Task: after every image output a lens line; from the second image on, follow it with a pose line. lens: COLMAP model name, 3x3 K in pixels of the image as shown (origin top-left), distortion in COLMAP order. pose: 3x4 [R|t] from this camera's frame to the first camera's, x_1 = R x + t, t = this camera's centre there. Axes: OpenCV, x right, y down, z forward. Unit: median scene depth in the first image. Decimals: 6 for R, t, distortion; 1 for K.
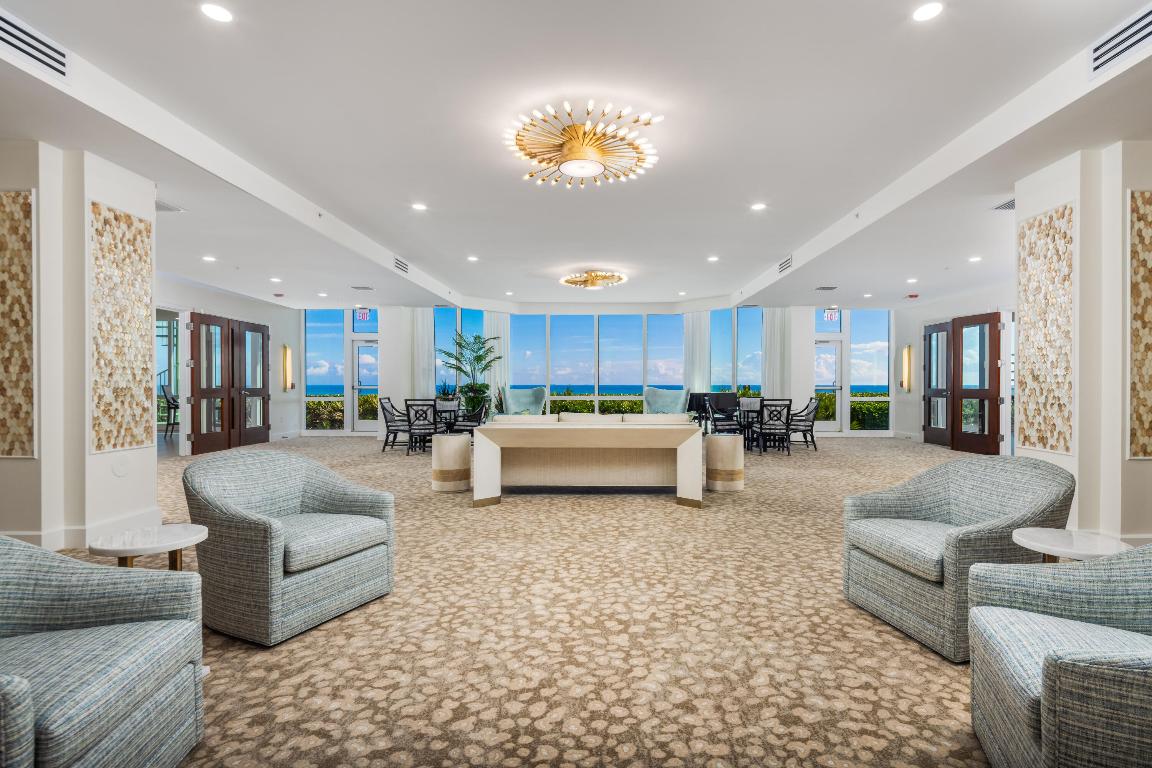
lens RADIAL K [[564.9, 0, 576.3], [0, 564.9, 399.2], [0, 0, 1]] dist [0.029177, 0.000180]
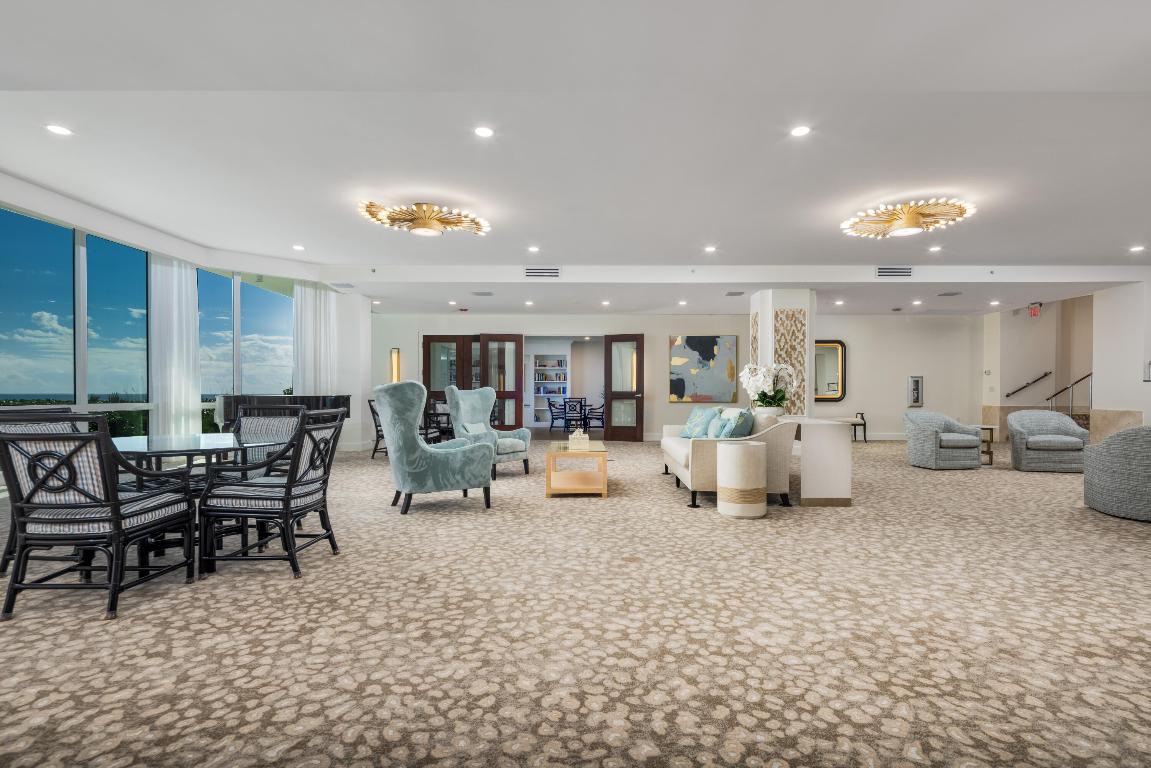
lens RADIAL K [[564.5, 0, 575.8], [0, 564.5, 399.2], [0, 0, 1]] dist [0.029177, 0.000180]
pose [[-0.061381, -0.002307, 0.998112, -0.725043], [0.003832, 0.999989, 0.002547, -0.000407], [-0.998107, 0.003982, -0.061371, 1.145099]]
